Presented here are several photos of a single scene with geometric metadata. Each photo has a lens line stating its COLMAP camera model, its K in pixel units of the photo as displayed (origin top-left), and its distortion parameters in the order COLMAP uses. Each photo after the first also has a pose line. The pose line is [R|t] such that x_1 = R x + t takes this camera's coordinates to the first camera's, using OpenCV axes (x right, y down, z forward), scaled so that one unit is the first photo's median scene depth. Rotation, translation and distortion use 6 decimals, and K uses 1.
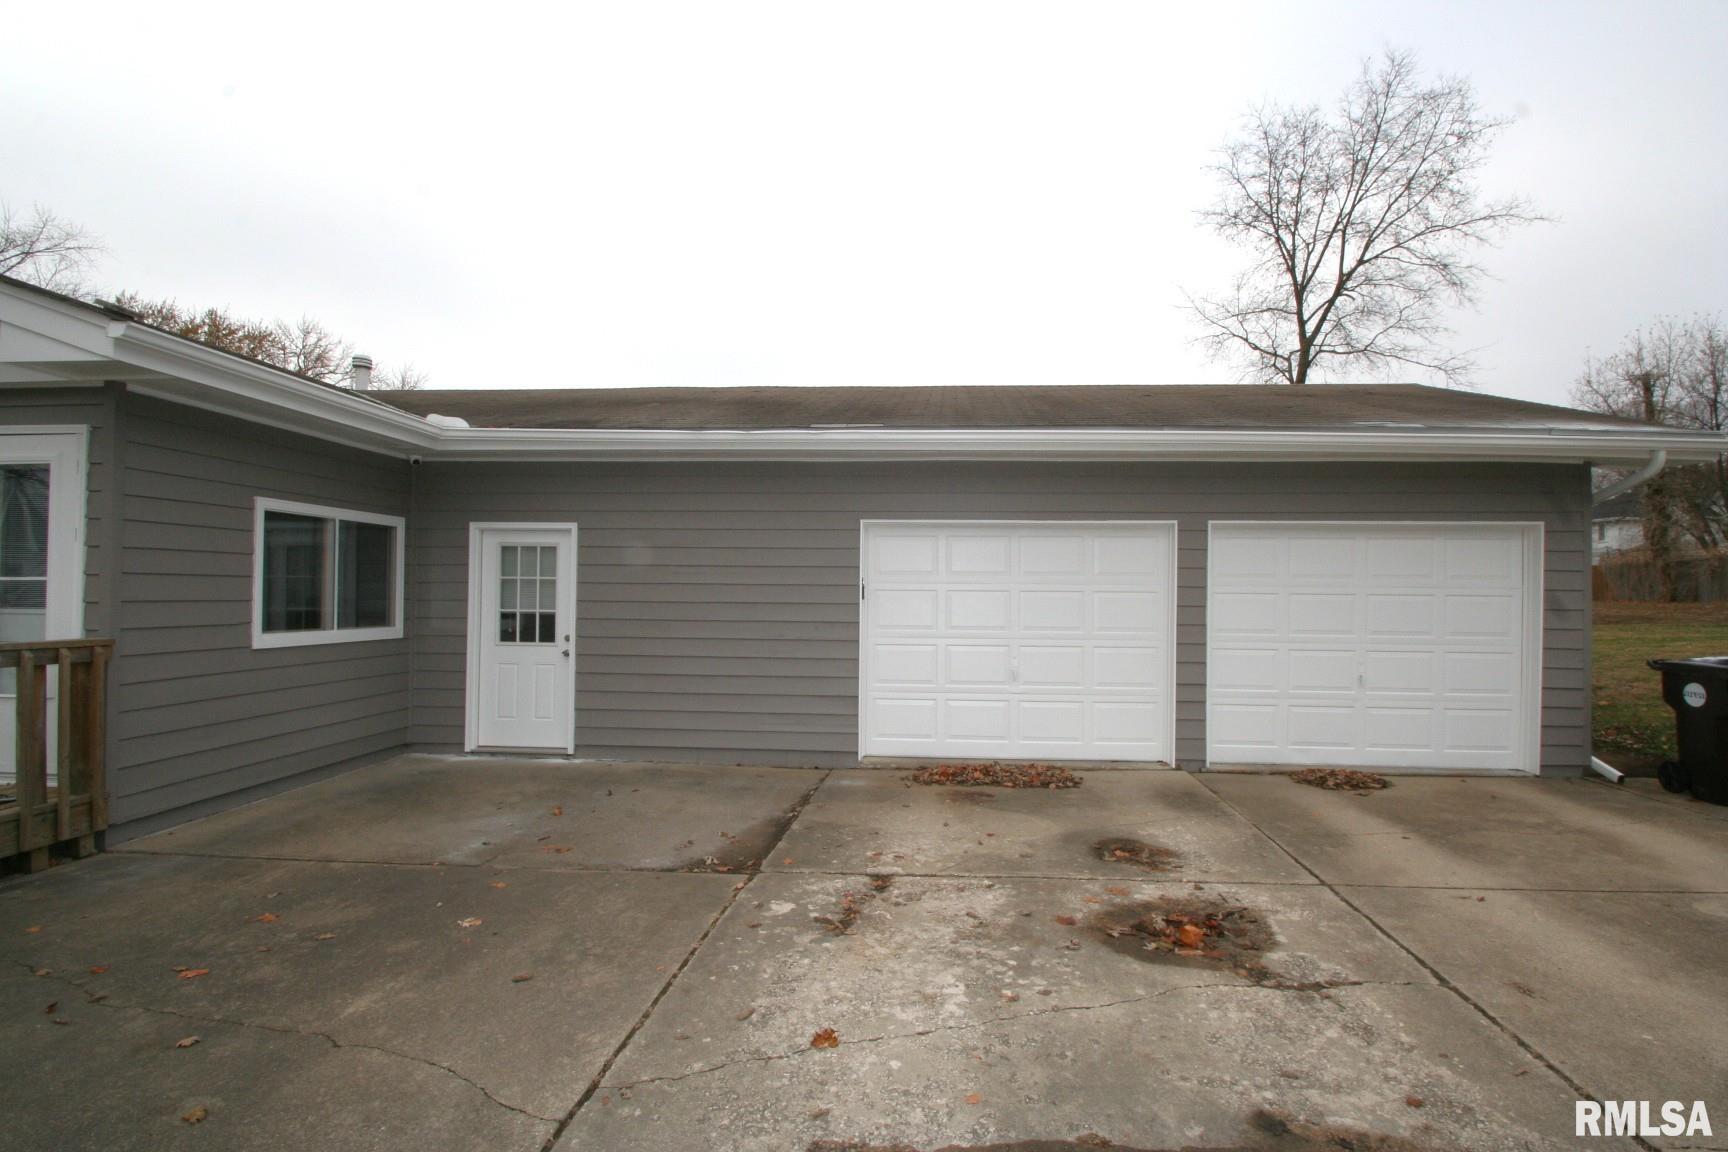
lens RADIAL K [[815.2, 0, 896.4], [0, 815.2, 580.6], [0, 0, 1]] dist [0.016267, -0.019211]
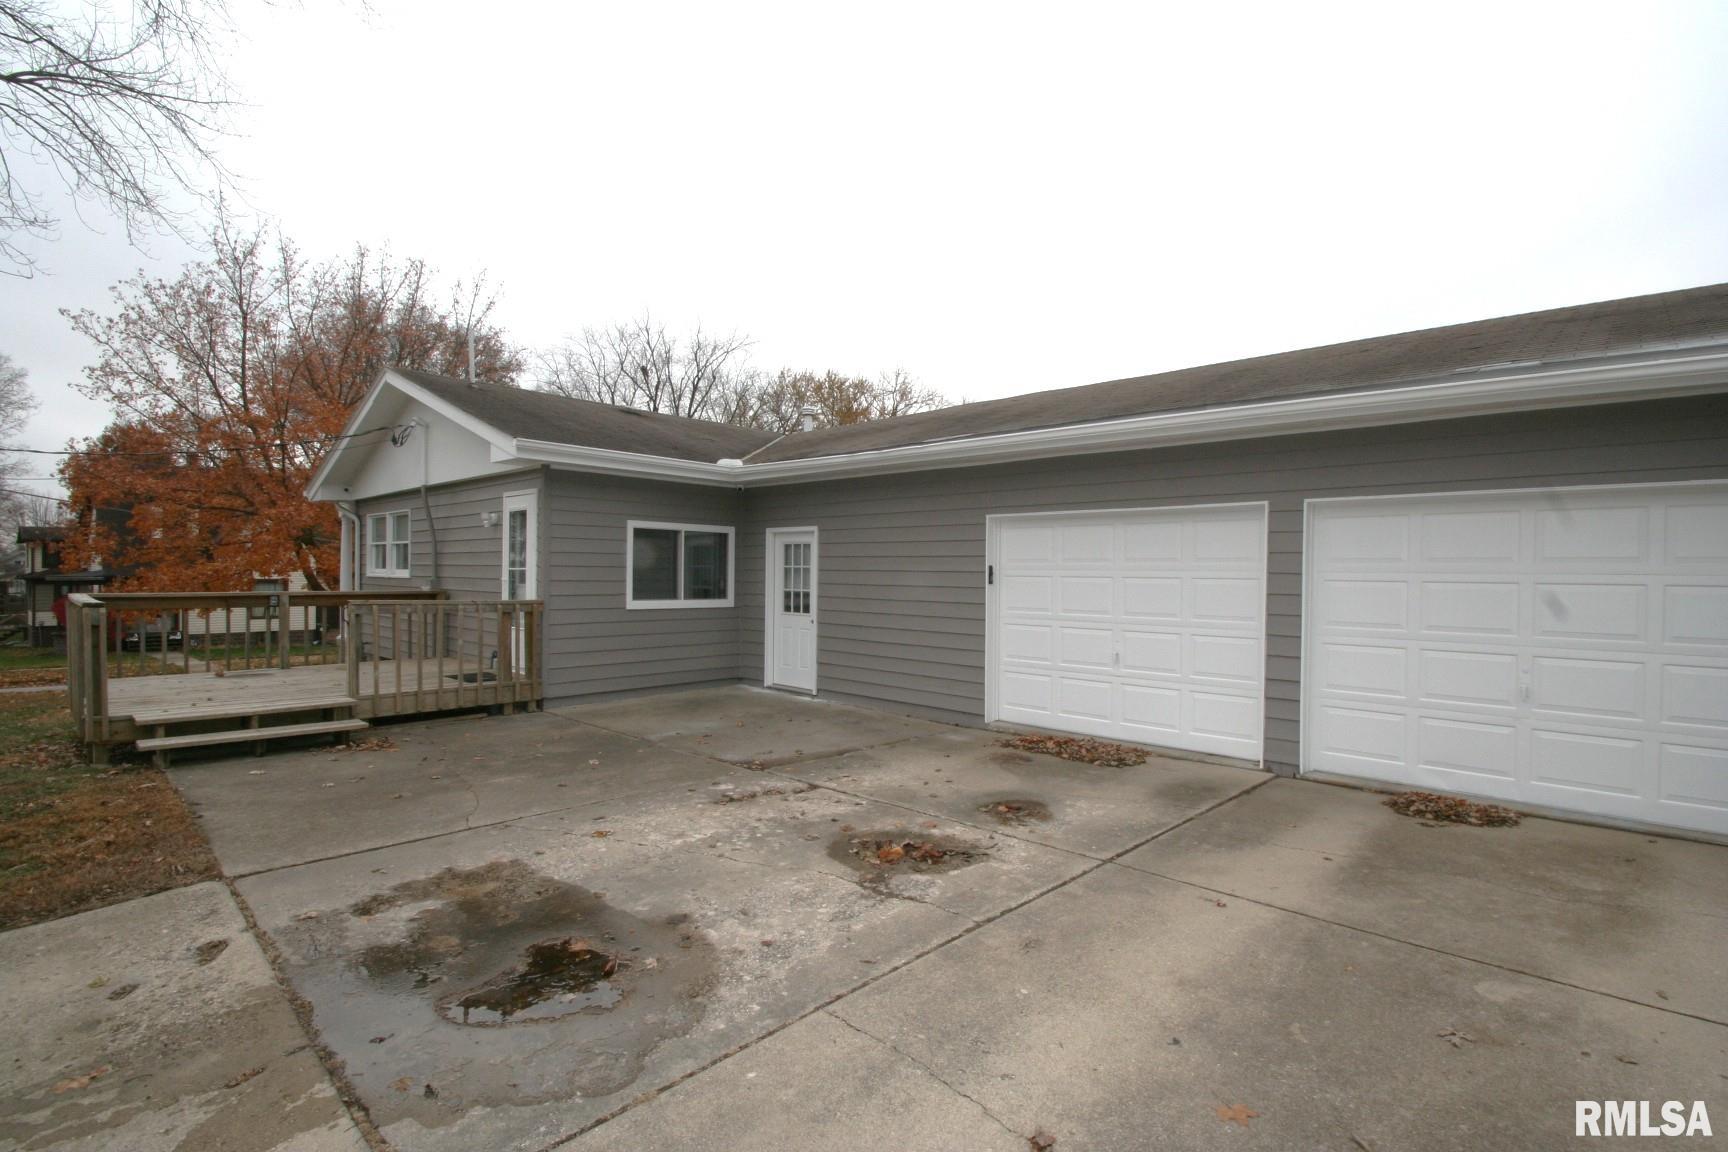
lens RADIAL K [[815.2, 0, 896.4], [0, 815.2, 580.6], [0, 0, 1]] dist [0.016267, -0.019211]
pose [[0.776868, 0.005874, -0.629636, 0.883808], [0.004234, 0.999885, 0.014552, 0.001184], [0.629649, -0.013971, 0.776754, 0.033848]]
